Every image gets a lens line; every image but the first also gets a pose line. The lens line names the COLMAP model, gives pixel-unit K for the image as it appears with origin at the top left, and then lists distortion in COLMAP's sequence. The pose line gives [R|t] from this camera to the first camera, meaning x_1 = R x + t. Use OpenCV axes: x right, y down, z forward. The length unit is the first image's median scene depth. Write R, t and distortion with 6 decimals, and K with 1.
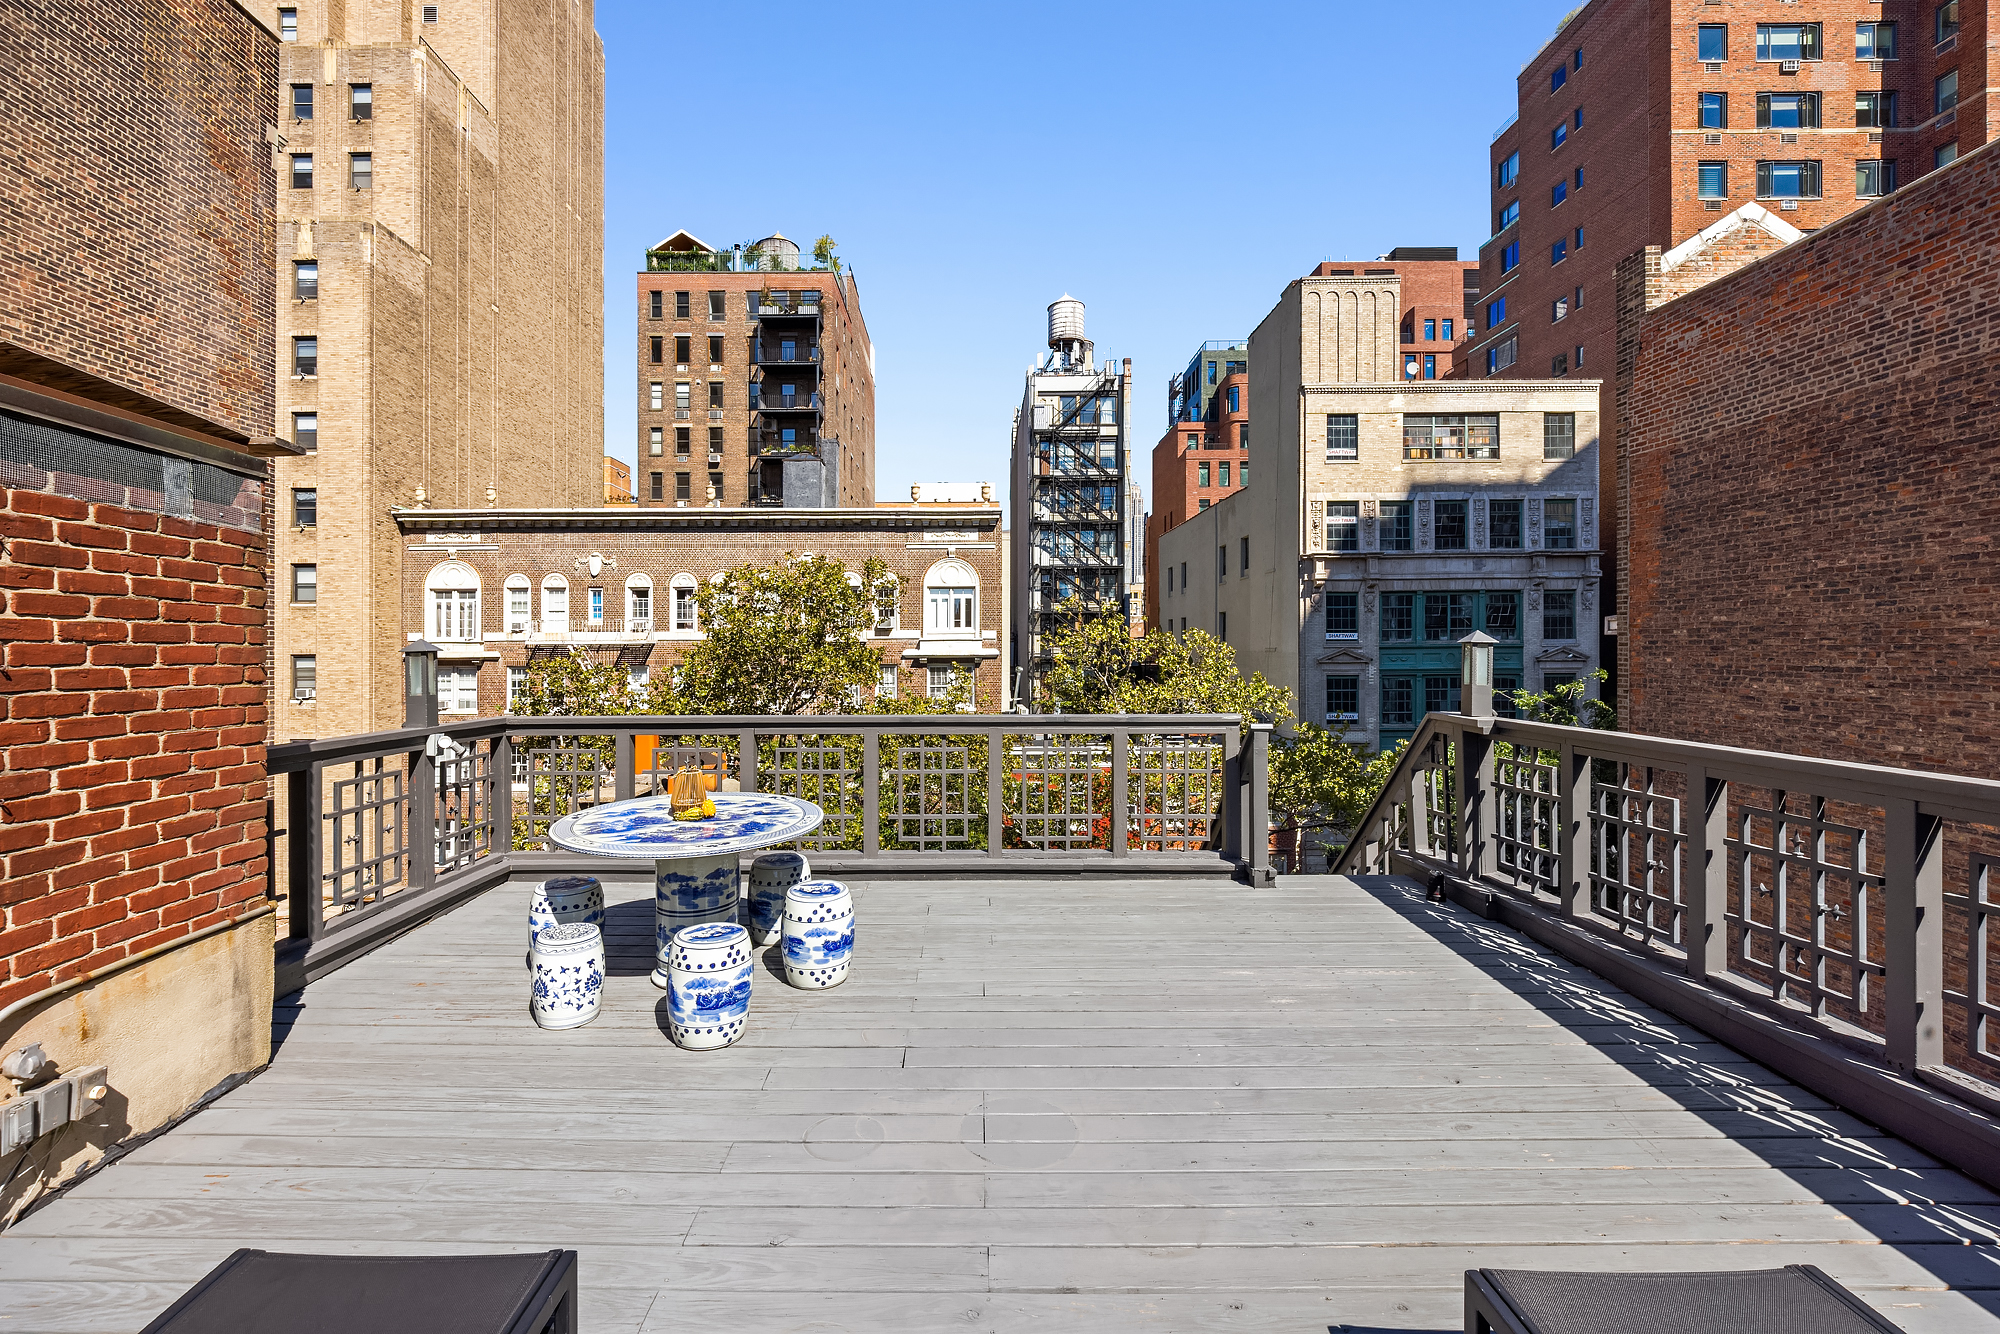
lens RADIAL K [[881.7, 0, 1000.0], [0, 881.7, 667.0], [0, 0, 1]] dist [0.002919, 0.000691]
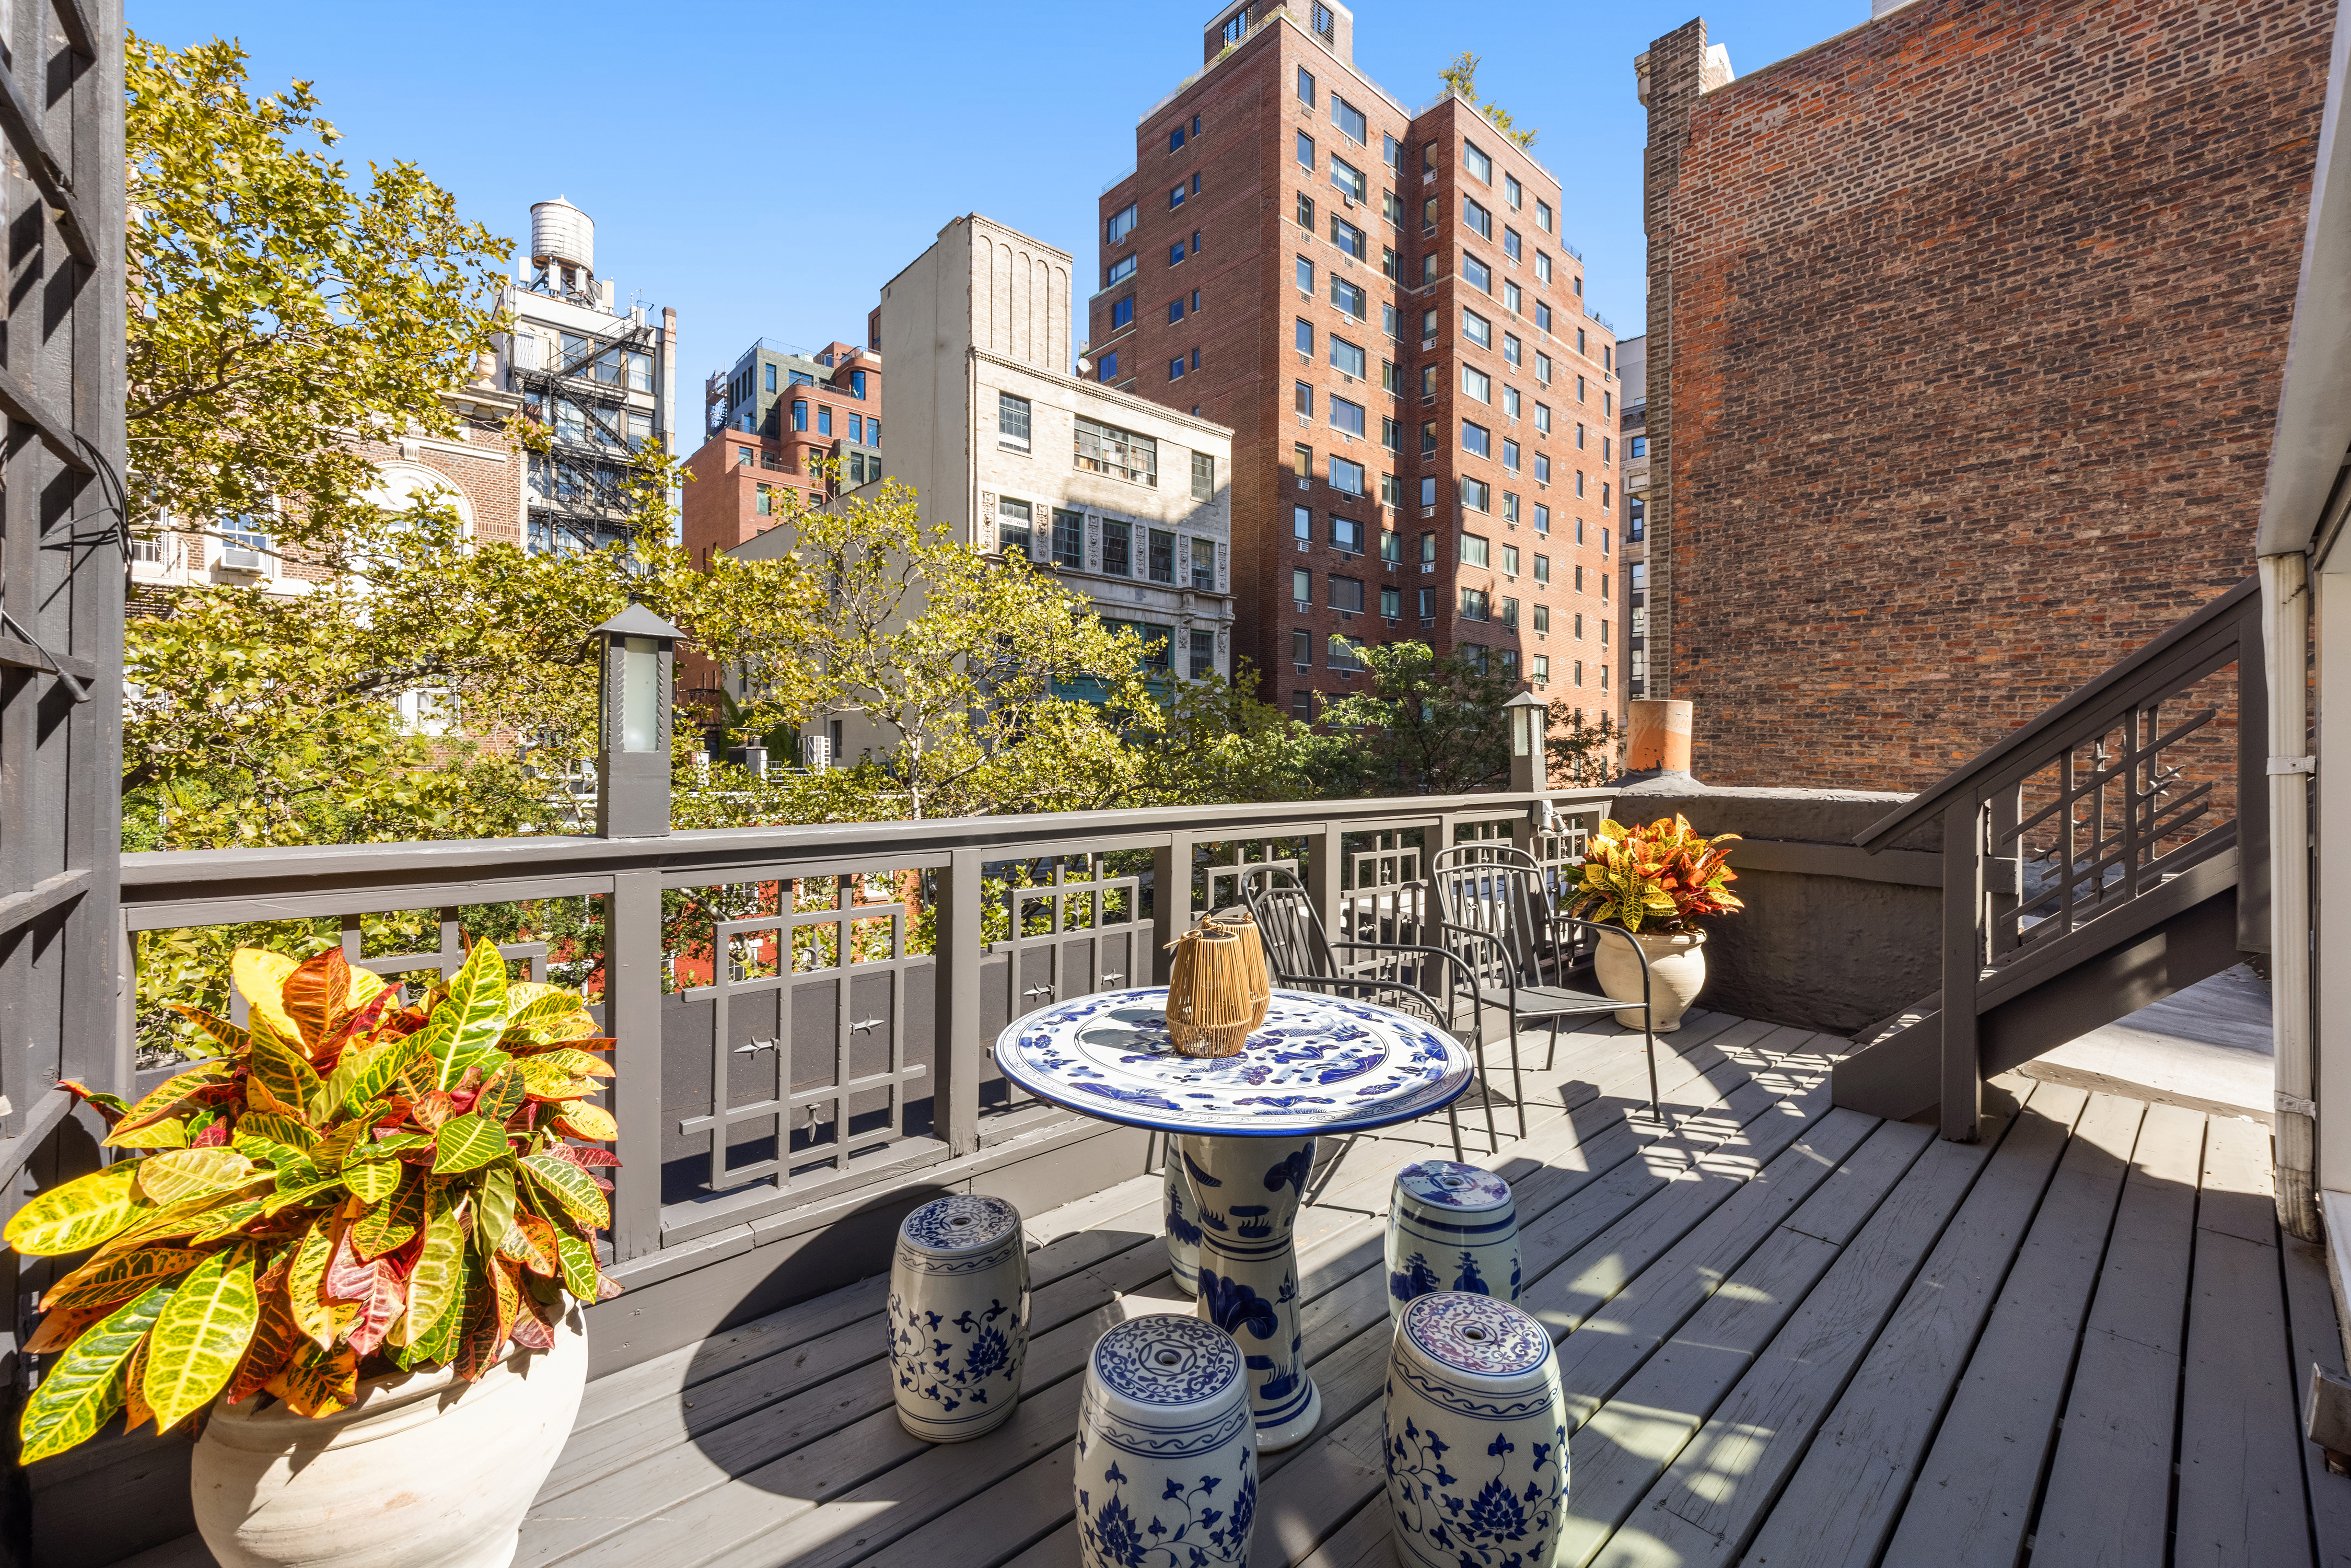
lens RADIAL K [[915.5, 0, 1175.5], [0, 915.5, 784.0], [0, 0, 1]] dist [0.003361, 0.000368]
pose [[0.750350, -0.001883, 0.661038, -0.080820], [0.004487, 0.999987, -0.002244, 0.092033], [-0.661026, 0.004650, 0.750349, 0.244683]]
